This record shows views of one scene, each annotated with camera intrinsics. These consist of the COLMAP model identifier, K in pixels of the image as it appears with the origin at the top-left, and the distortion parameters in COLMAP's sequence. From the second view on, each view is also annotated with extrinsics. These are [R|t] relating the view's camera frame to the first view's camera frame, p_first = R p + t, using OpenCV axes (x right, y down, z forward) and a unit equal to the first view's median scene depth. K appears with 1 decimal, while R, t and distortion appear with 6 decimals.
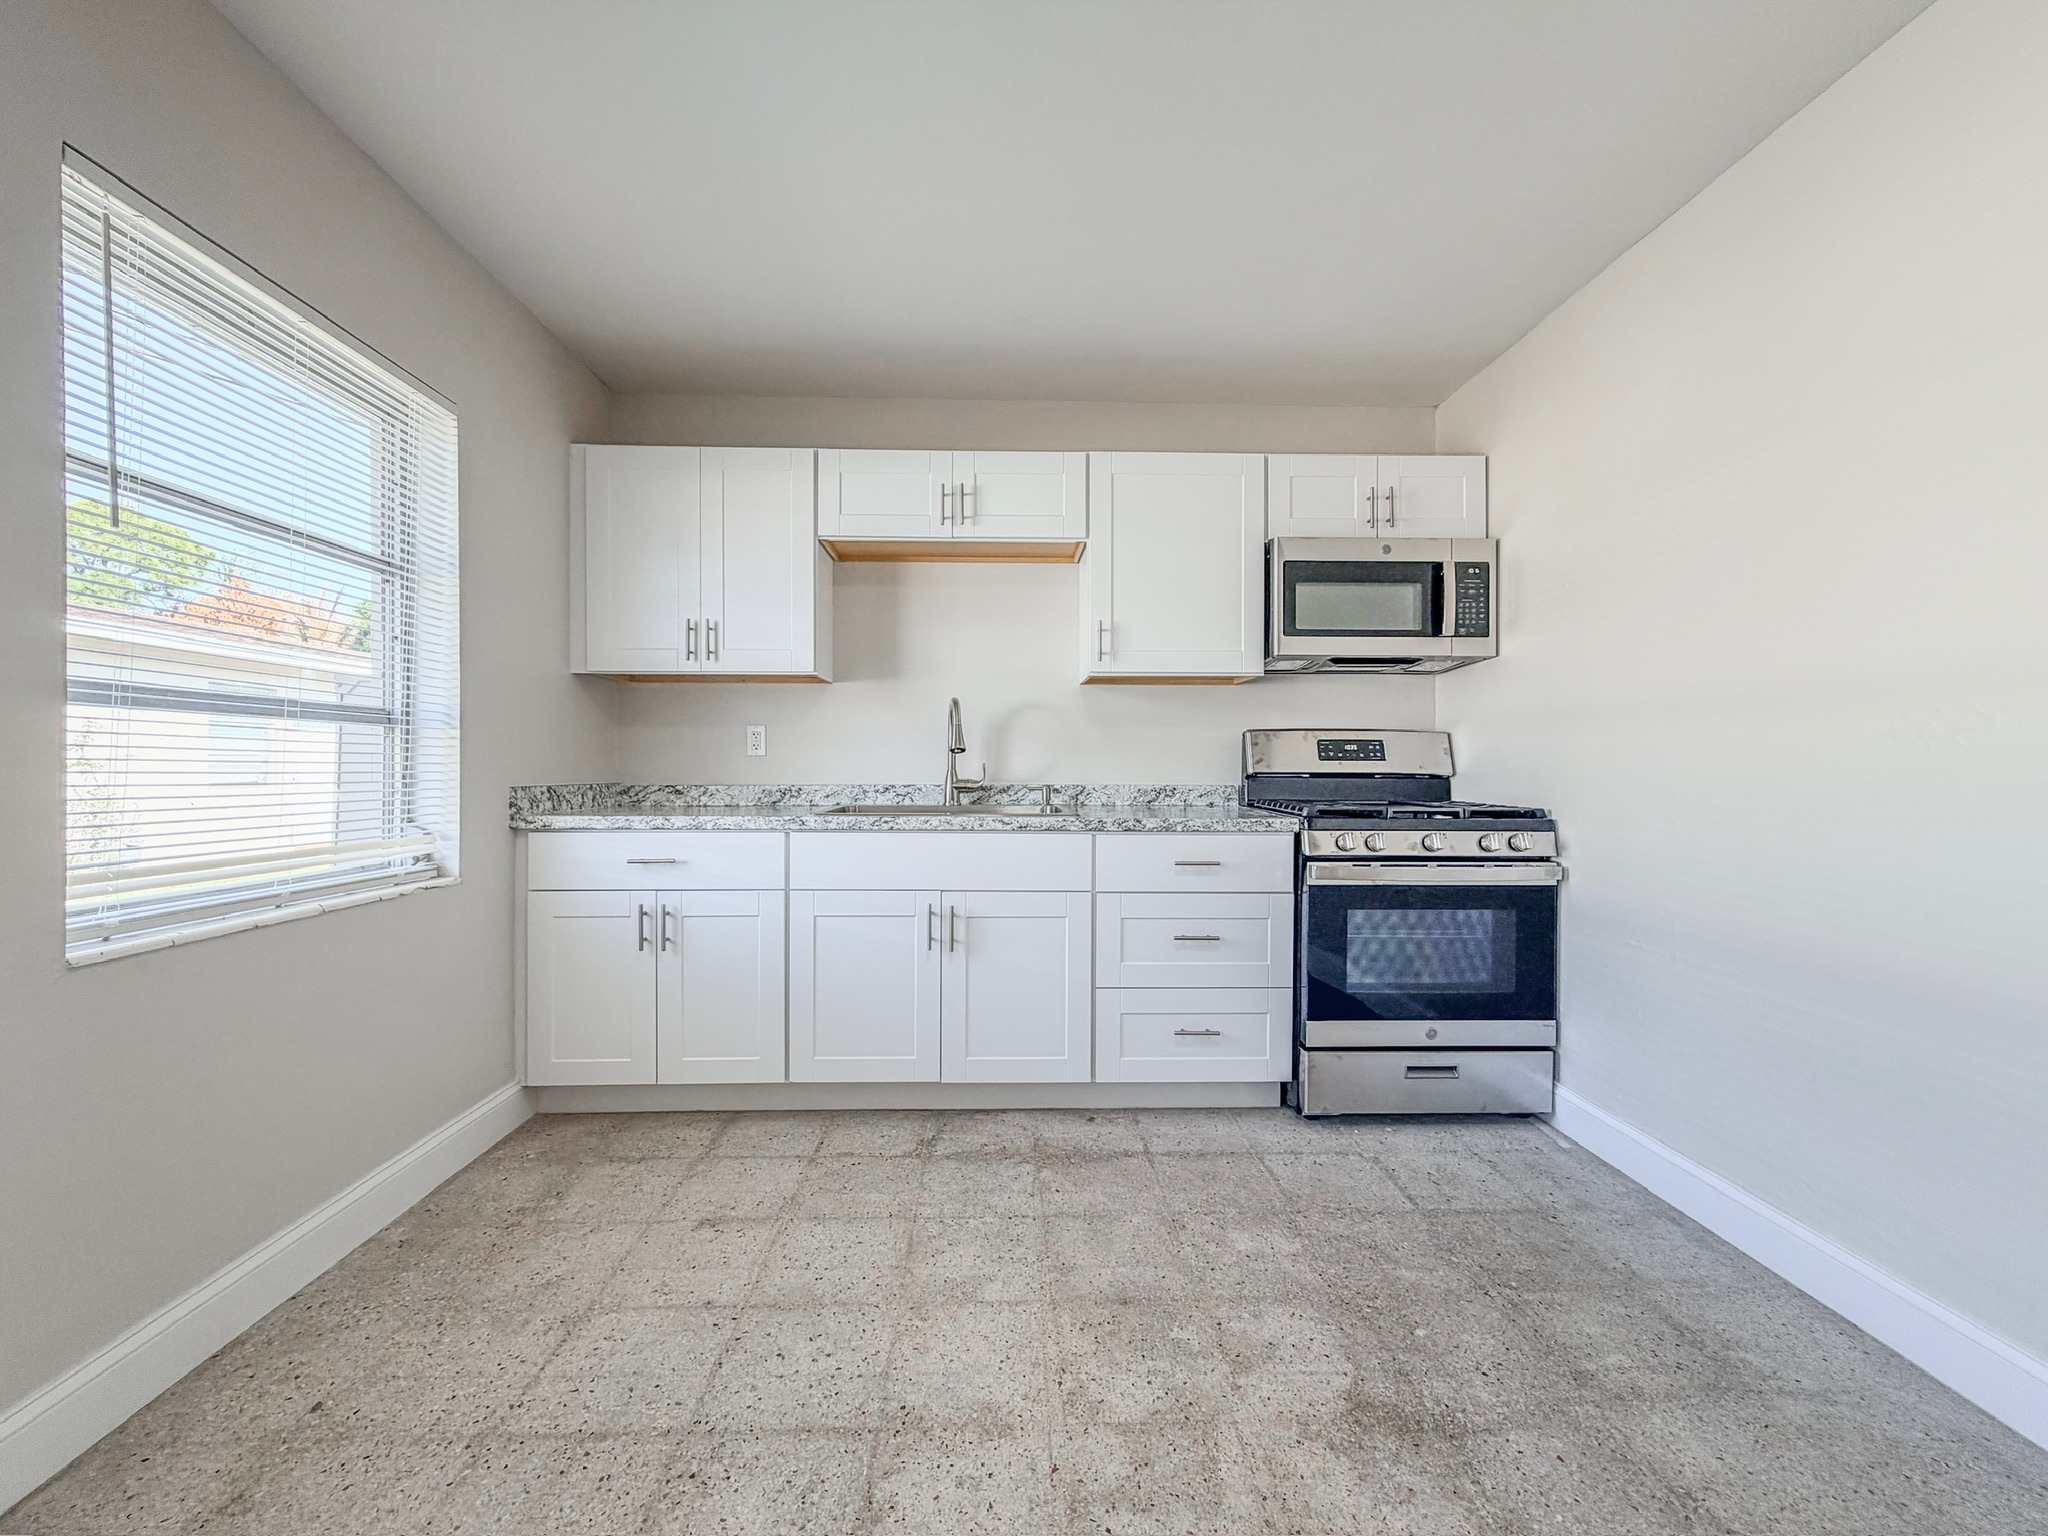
lens RADIAL K [[817.8, 0, 1024.3], [0, 817.8, 766.8], [0, 0, 1]] dist [0.000353, 0.000183]
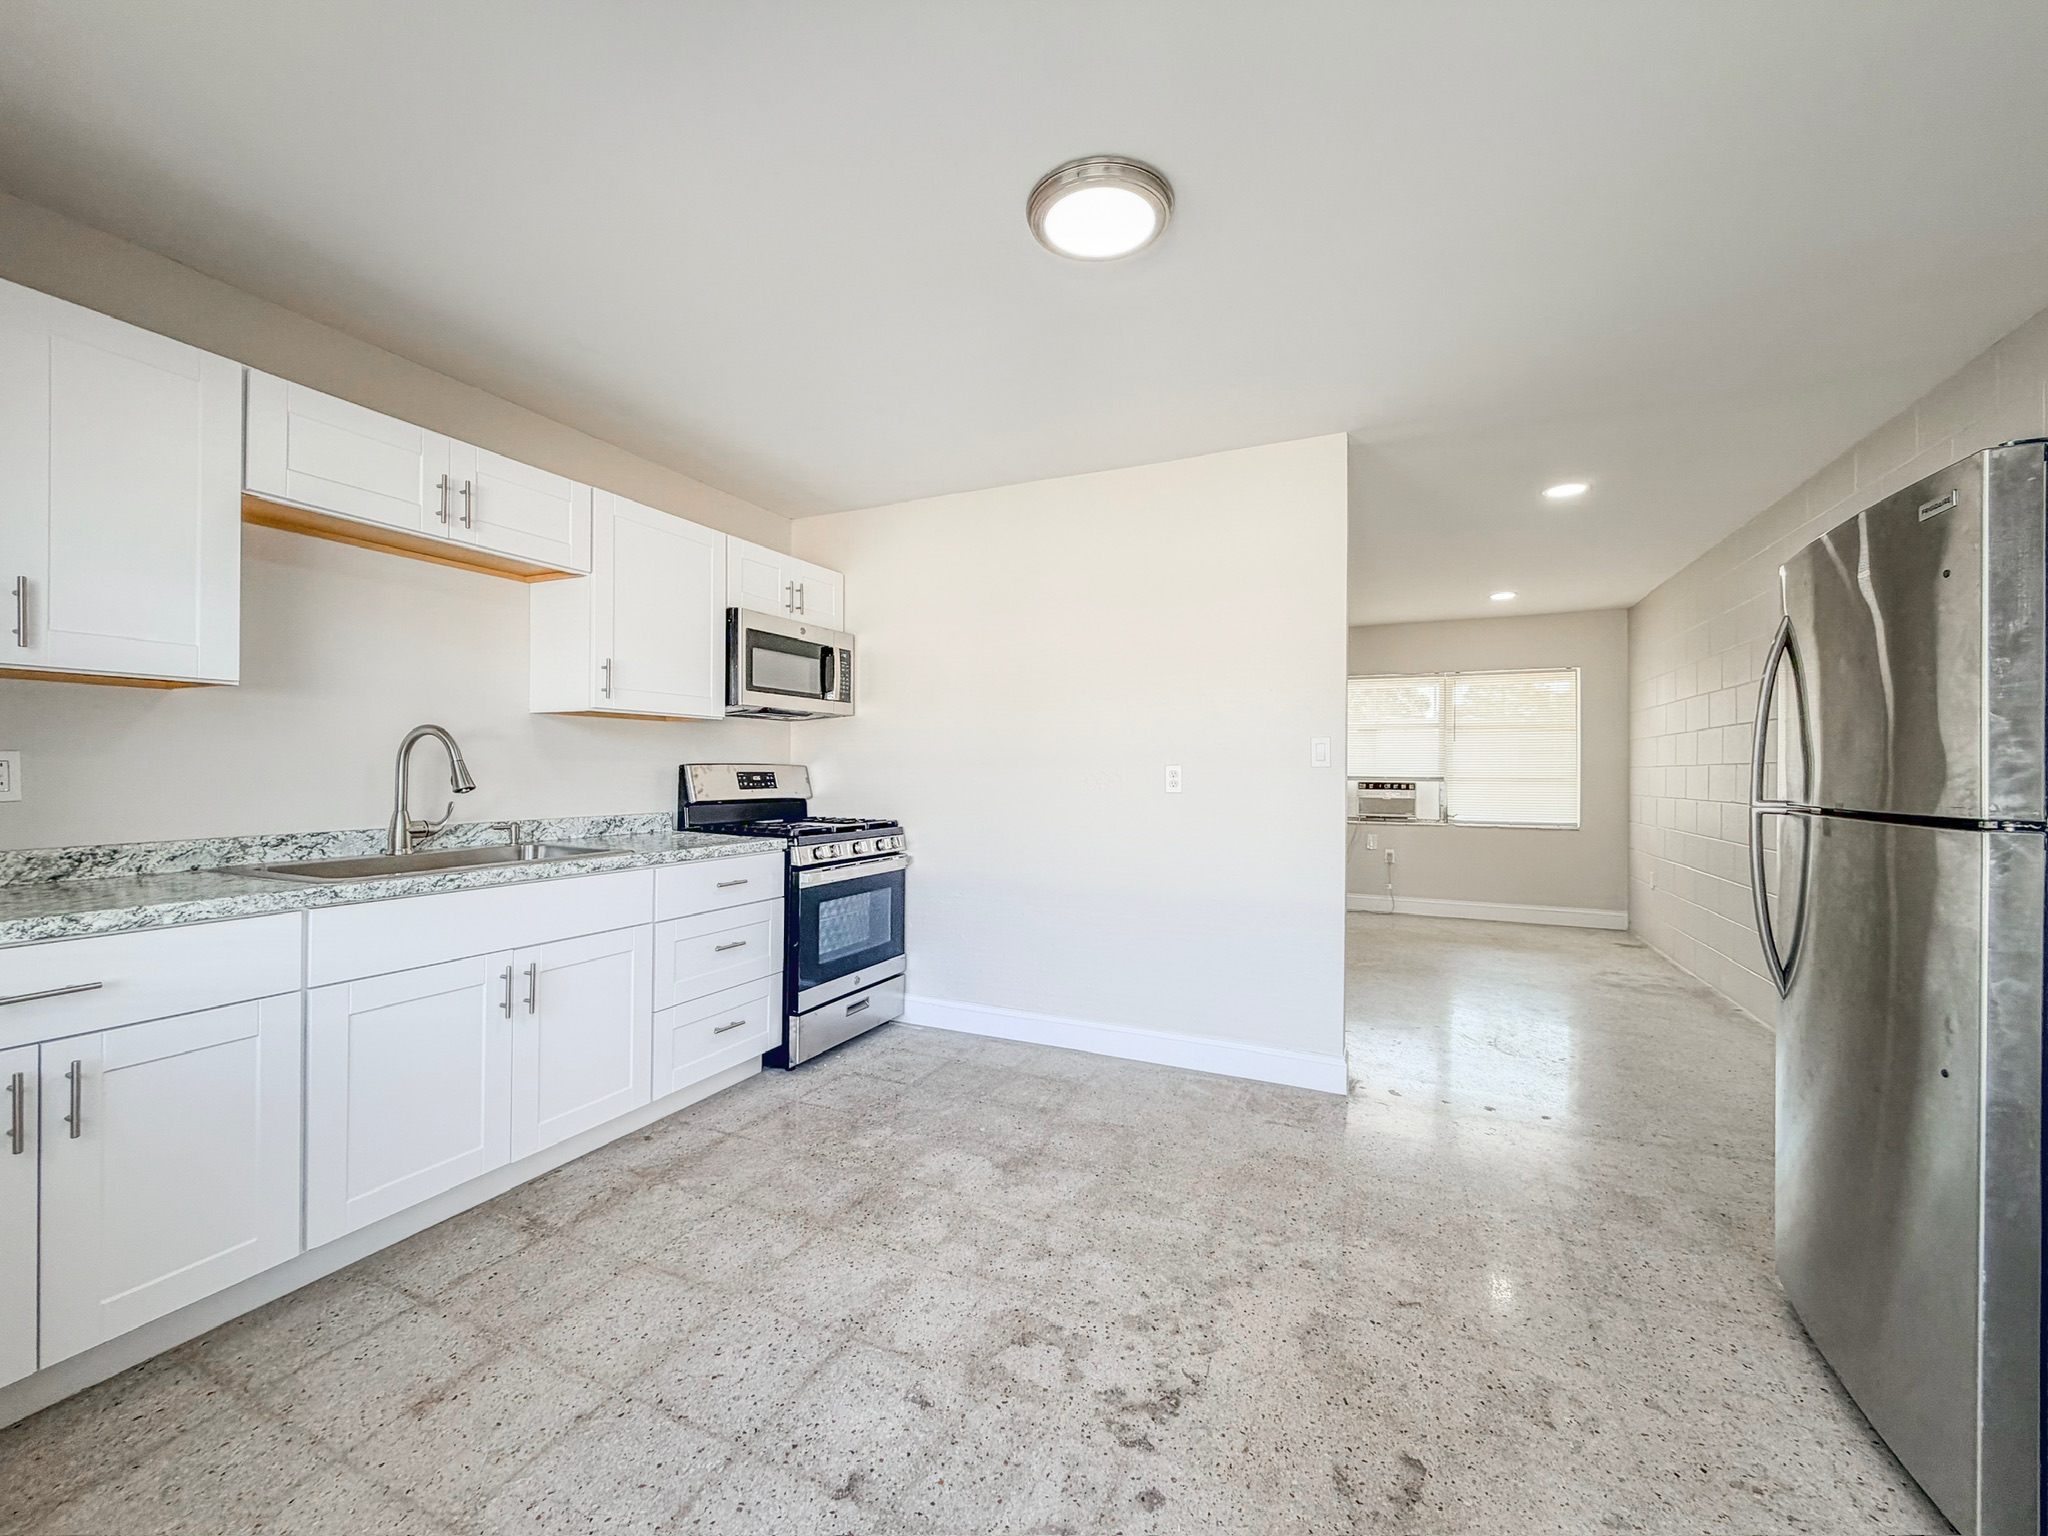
lens RADIAL K [[817.8, 0, 1022.4], [0, 817.8, 768.7], [0, 0, 1]] dist [0.000353, 0.000183]
pose [[0.441745, 0.000757, 0.897140, -0.659810], [-0.001162, 0.999999, -0.000272, -0.046966], [-0.897140, -0.000923, 0.441746, 0.101541]]
